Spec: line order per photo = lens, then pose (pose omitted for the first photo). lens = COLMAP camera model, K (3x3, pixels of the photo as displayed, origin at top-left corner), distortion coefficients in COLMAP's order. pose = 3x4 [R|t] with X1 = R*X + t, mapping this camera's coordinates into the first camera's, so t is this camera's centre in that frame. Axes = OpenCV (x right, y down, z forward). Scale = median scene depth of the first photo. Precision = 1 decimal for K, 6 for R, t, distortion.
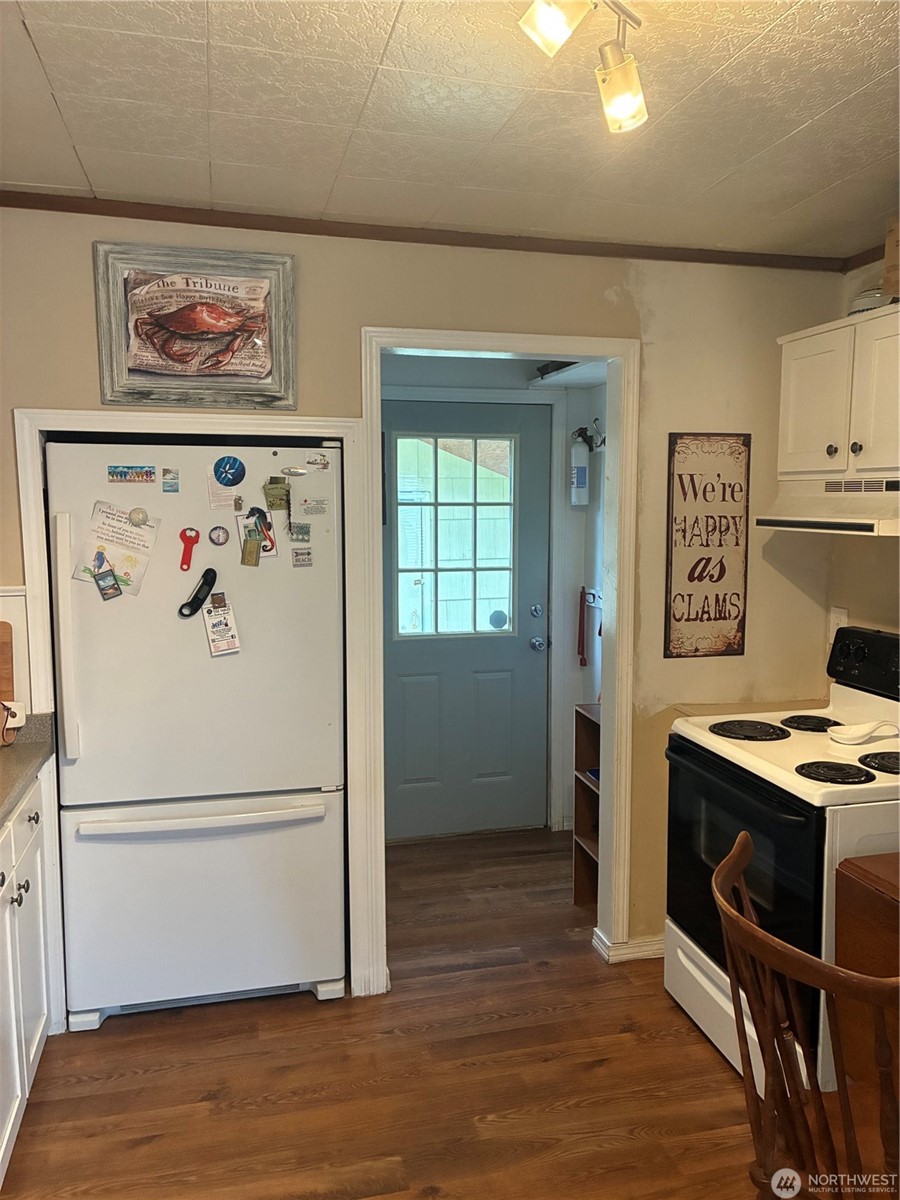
lens RADIAL K [[916.9, 0, 457.5], [0, 916.9, 596.9], [0, 0, 1]] dist [0.051205, -0.063680]
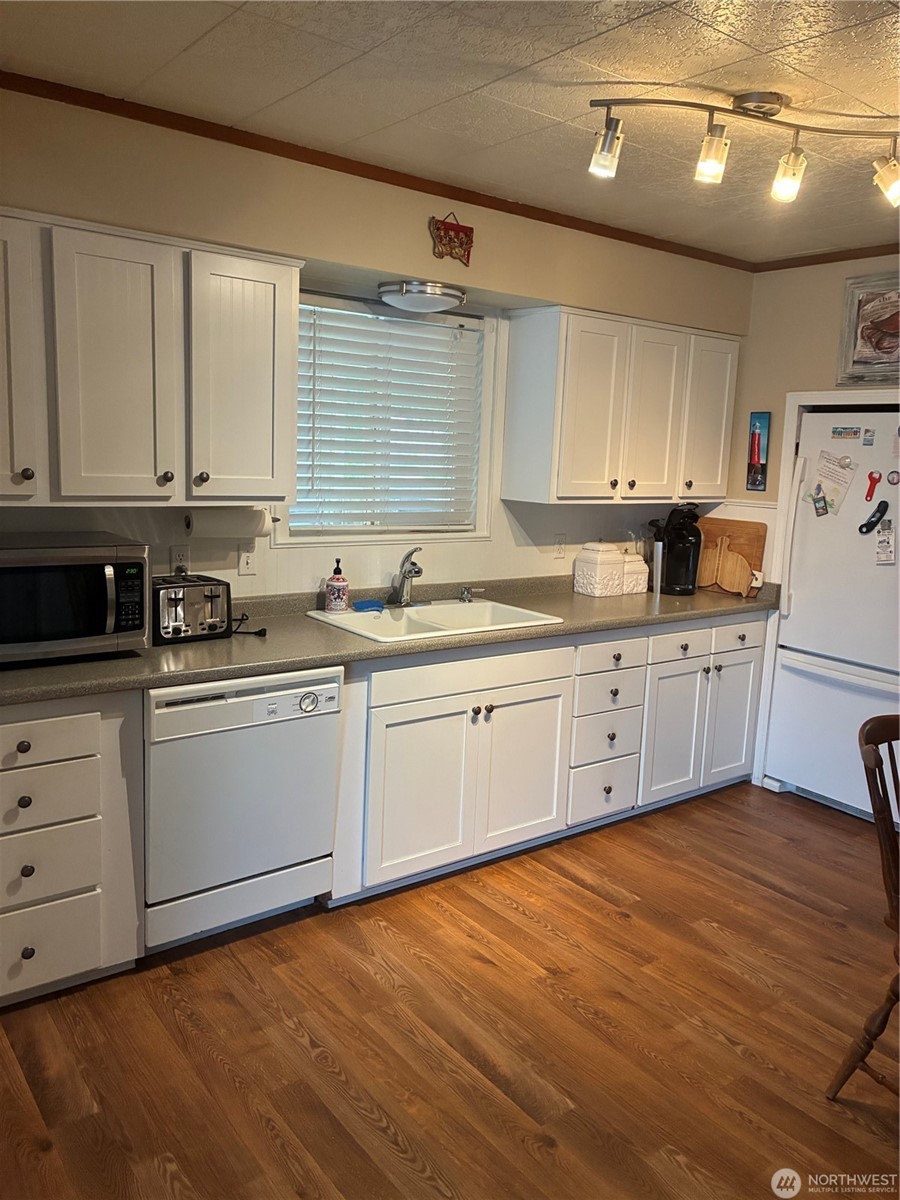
lens RADIAL K [[916.9, 0, 457.5], [0, 916.9, 596.9], [0, 0, 1]] dist [0.051205, -0.063680]
pose [[0.390436, 0.164576, -0.905800, 0.301148], [-0.136642, 0.983354, 0.119769, 0.012685], [0.910433, 0.077008, 0.406425, -0.056685]]
